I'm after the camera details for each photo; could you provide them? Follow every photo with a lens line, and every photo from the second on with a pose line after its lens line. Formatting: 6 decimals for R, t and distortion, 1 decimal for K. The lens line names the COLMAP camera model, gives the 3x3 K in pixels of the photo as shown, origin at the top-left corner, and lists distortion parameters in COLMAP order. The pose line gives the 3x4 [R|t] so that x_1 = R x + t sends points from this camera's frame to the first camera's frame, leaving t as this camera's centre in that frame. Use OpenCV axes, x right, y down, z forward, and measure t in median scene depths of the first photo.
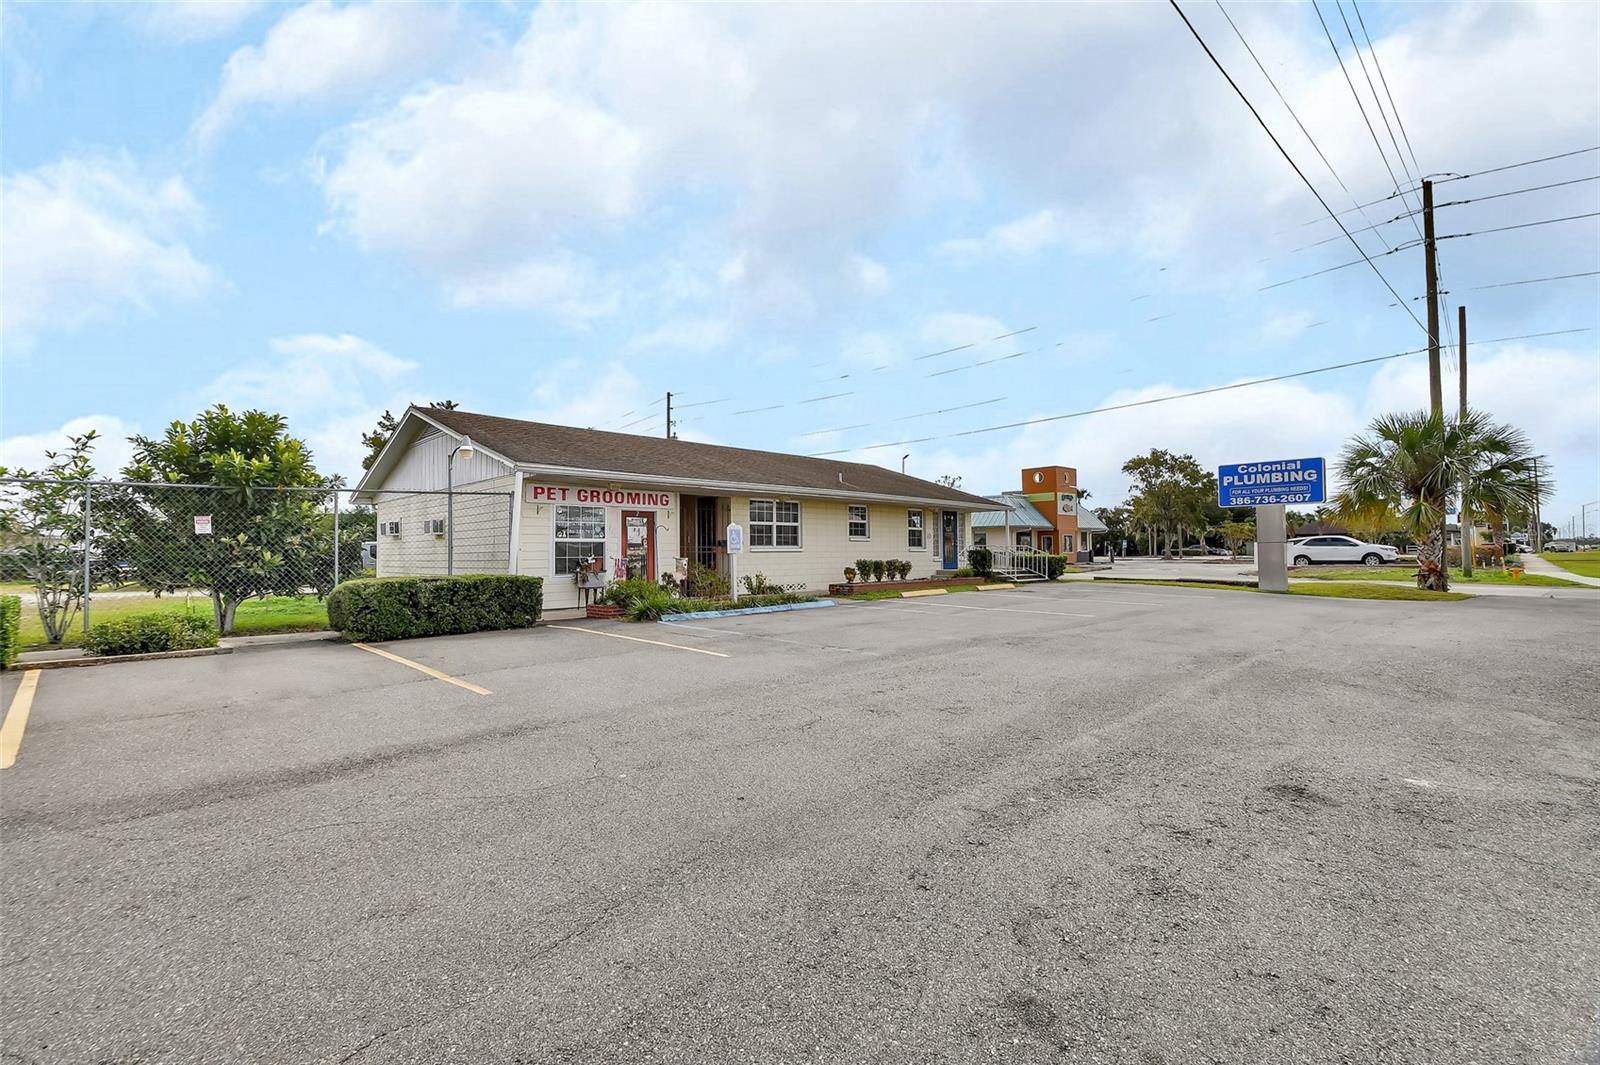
lens RADIAL K [[799.2, 0, 800.0], [0, 799.2, 532.5], [0, 0, 1]] dist [0.020432, 0.000297]
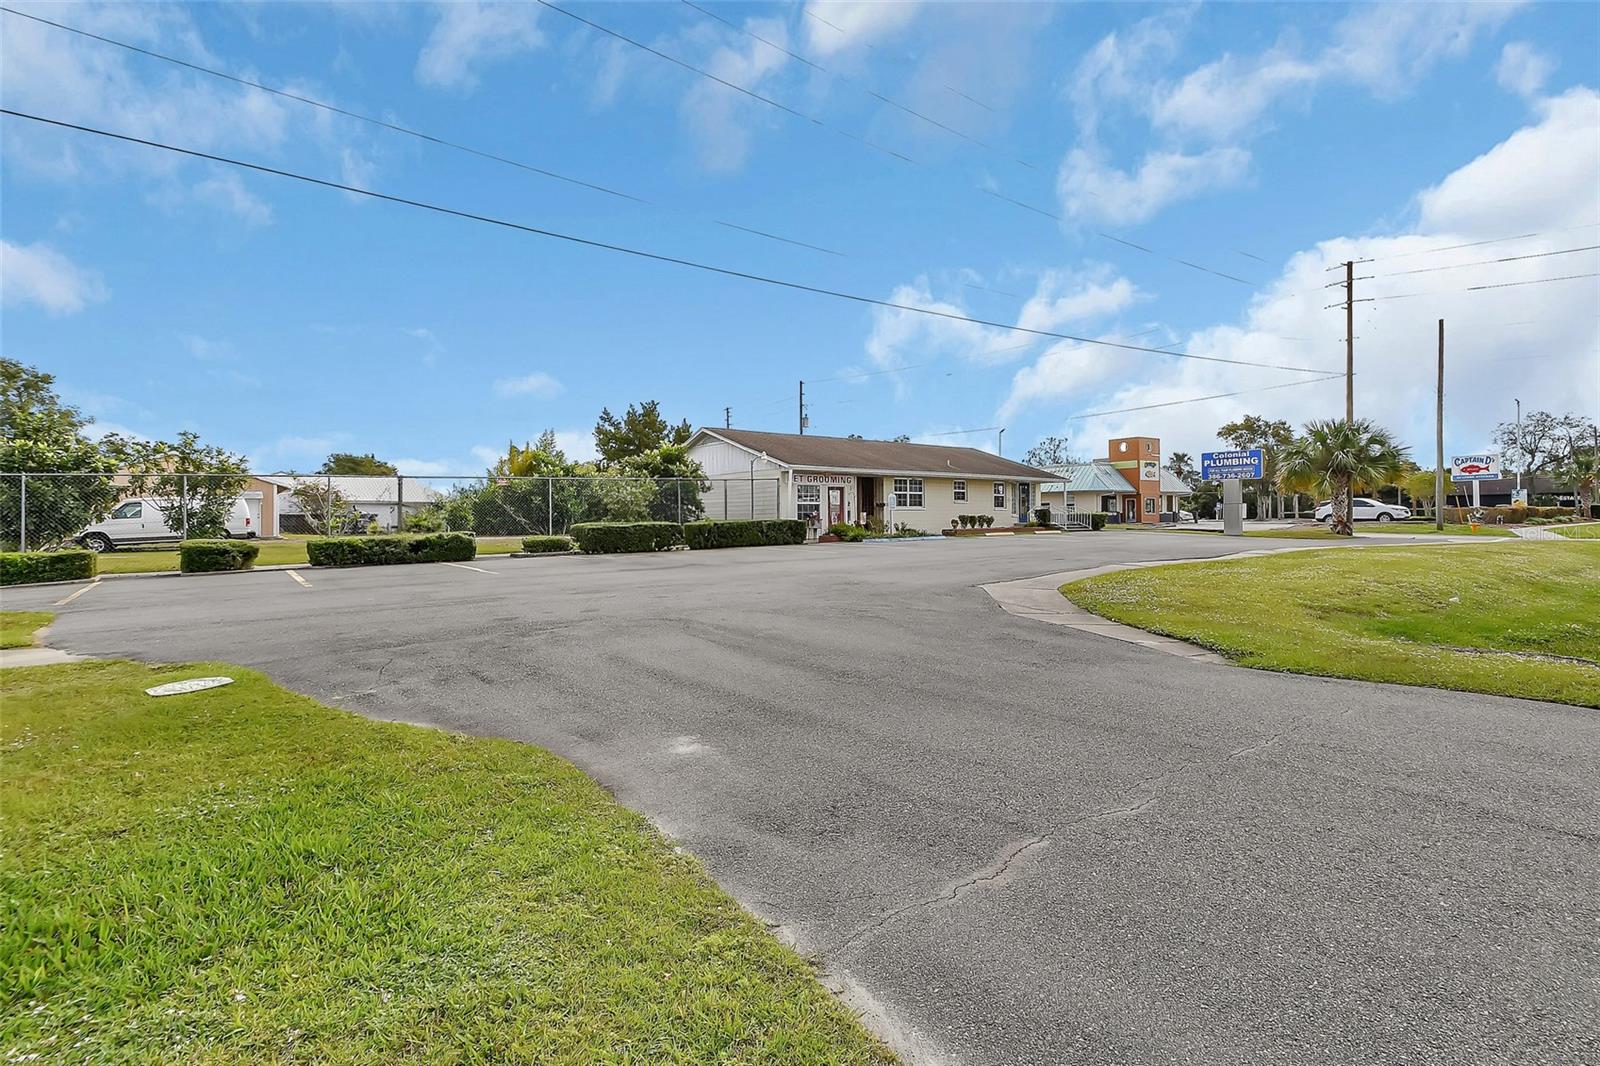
lens RADIAL K [[799.2, 0, 800.0], [0, 799.2, 533.0], [0, 0, 1]] dist [0.020432, 0.000297]
pose [[0.992250, 0.002629, -0.124234, -0.043571], [0.003115, 0.998936, 0.046023, -0.004412], [0.124222, -0.046054, 0.991185, -0.594465]]
